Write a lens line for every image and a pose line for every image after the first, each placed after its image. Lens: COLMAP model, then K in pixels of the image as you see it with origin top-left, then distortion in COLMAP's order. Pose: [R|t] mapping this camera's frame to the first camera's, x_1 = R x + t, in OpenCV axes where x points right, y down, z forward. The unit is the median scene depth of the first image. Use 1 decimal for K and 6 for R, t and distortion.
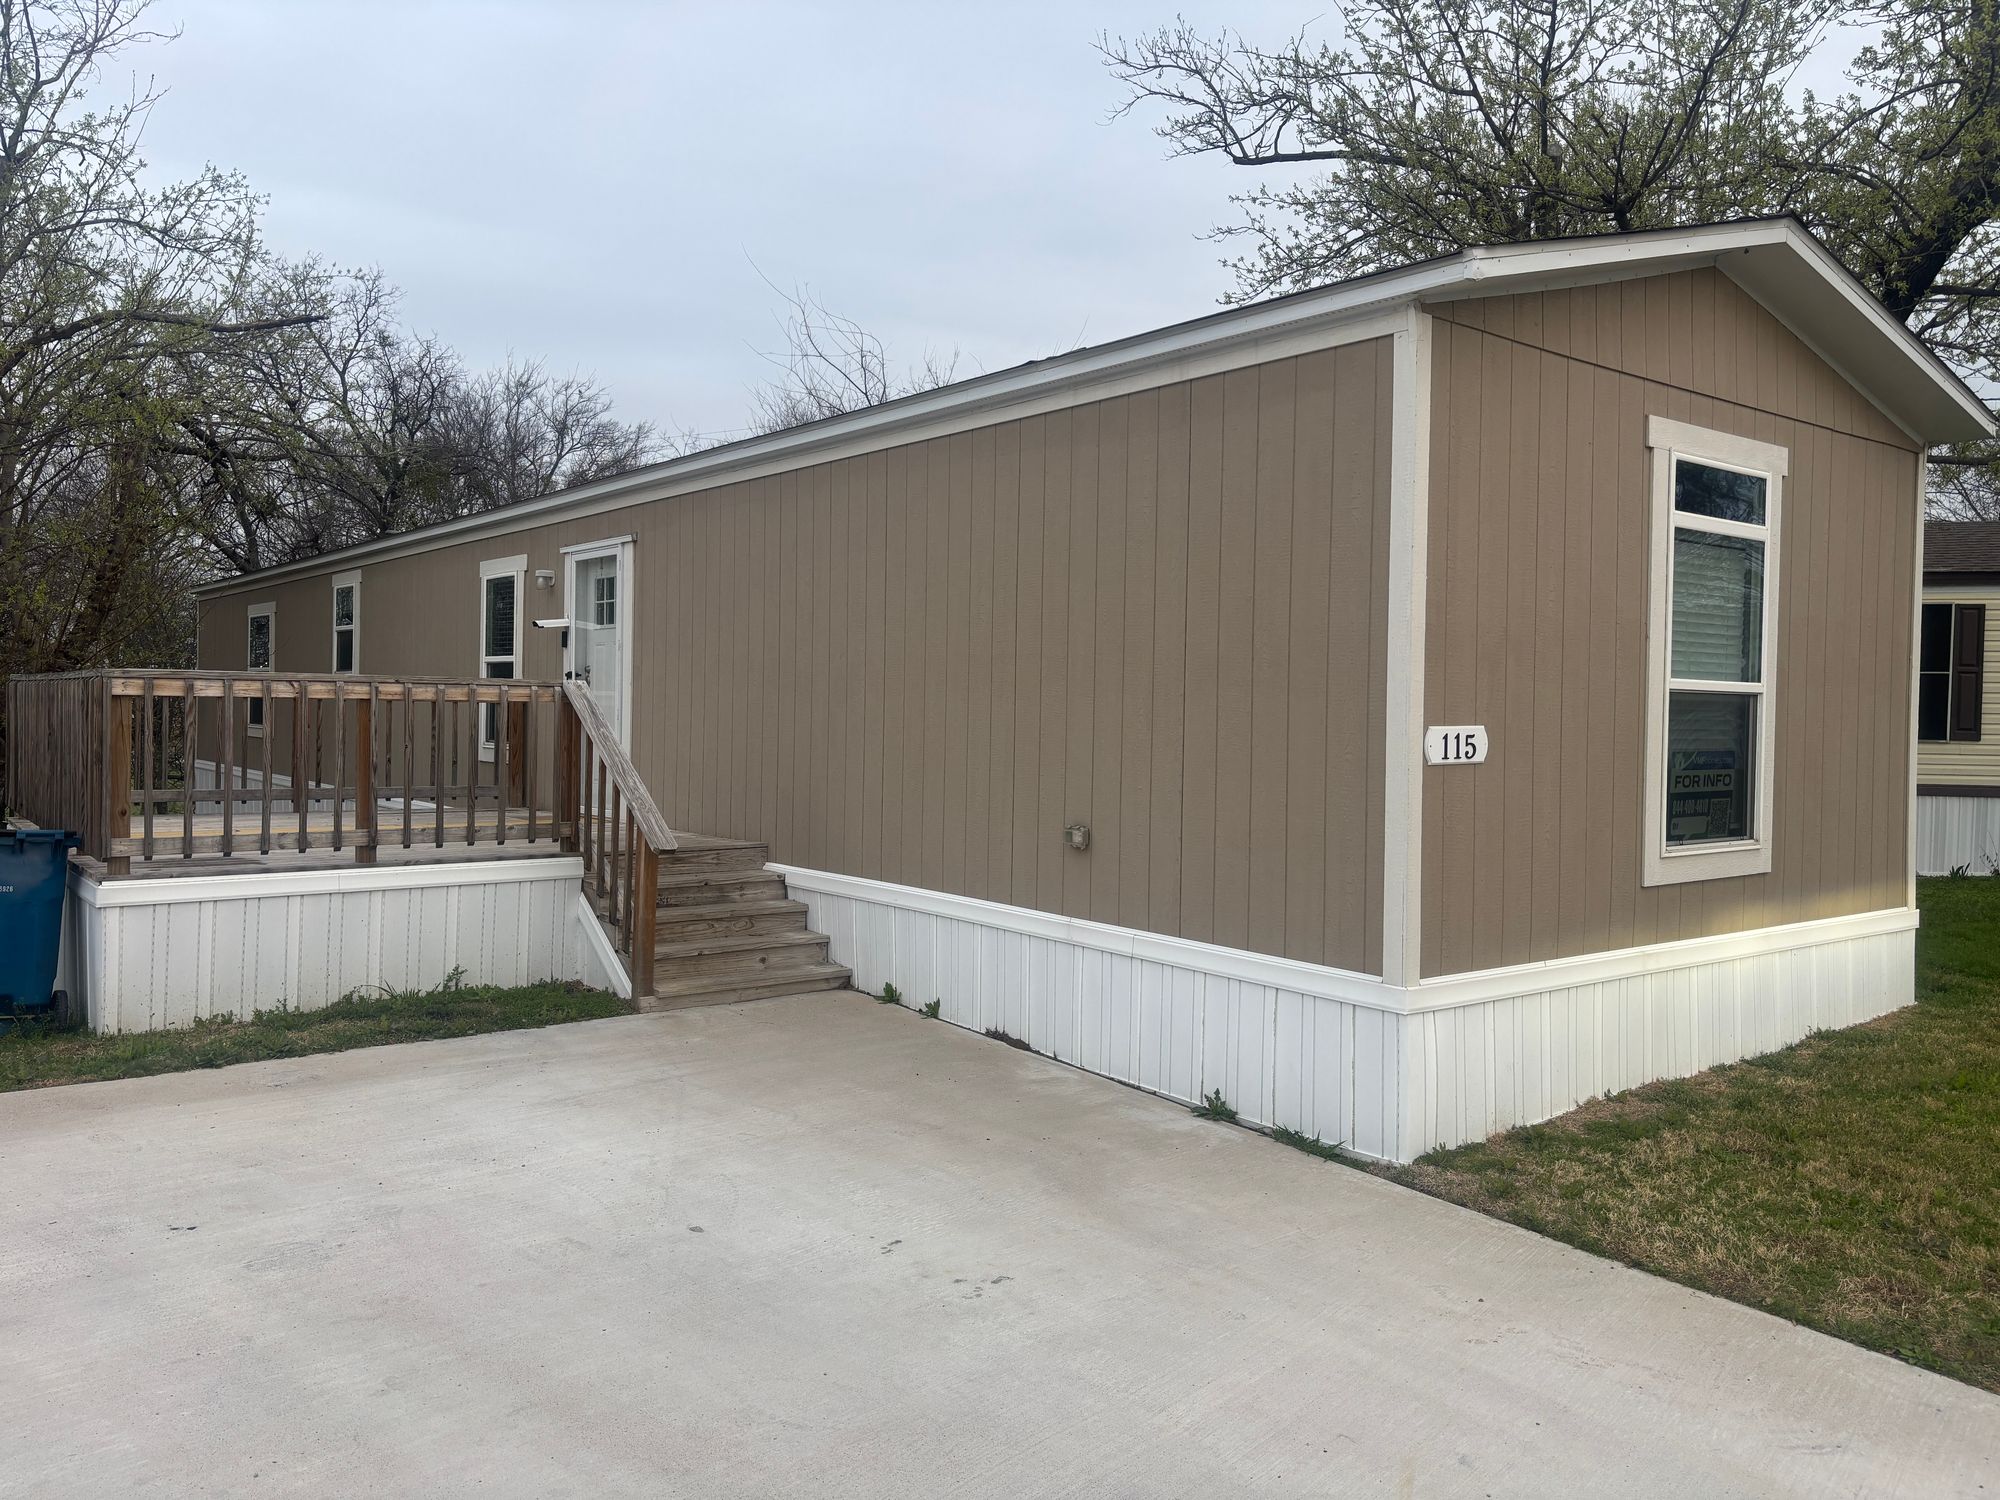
lens RADIAL K [[1529.8, 0, 1001.9], [0, 1529.8, 754.0], [0, 0, 1]] dist [0.000317, -0.000047]
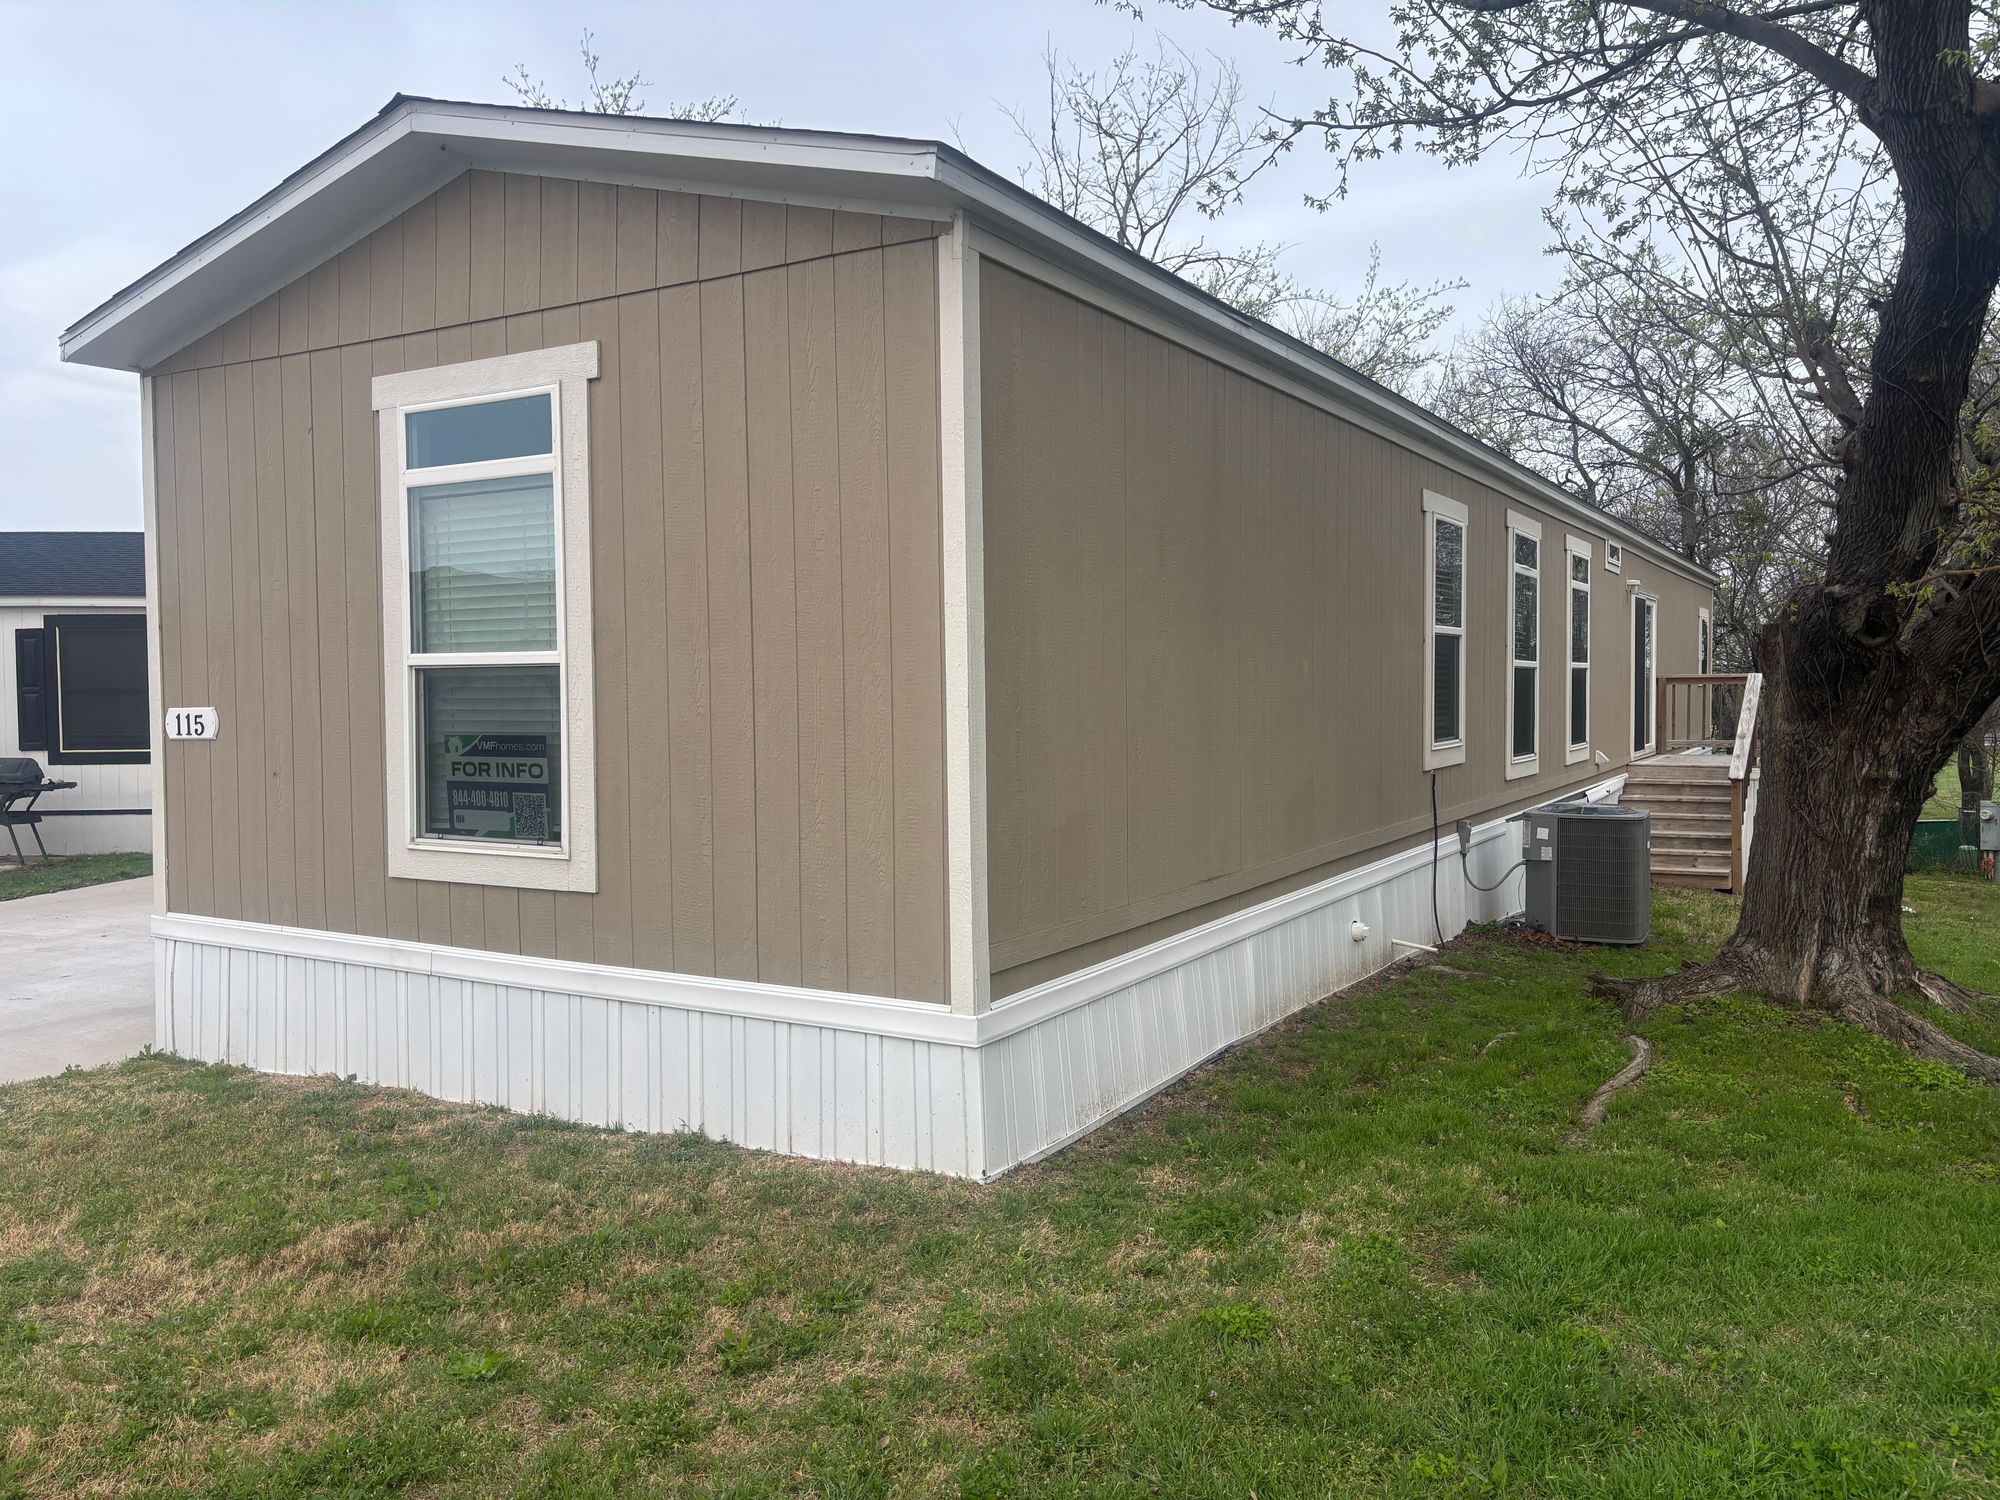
lens RADIAL K [[1529.8, 0, 1003.2], [0, 1529.8, 736.0], [0, 0, 1]] dist [0.000317, -0.000047]
pose [[0.384815, 0.015889, -0.922857, 1.421112], [-0.011843, 0.999855, 0.012276, -0.015847], [0.922918, 0.006206, 0.384947, 0.976154]]
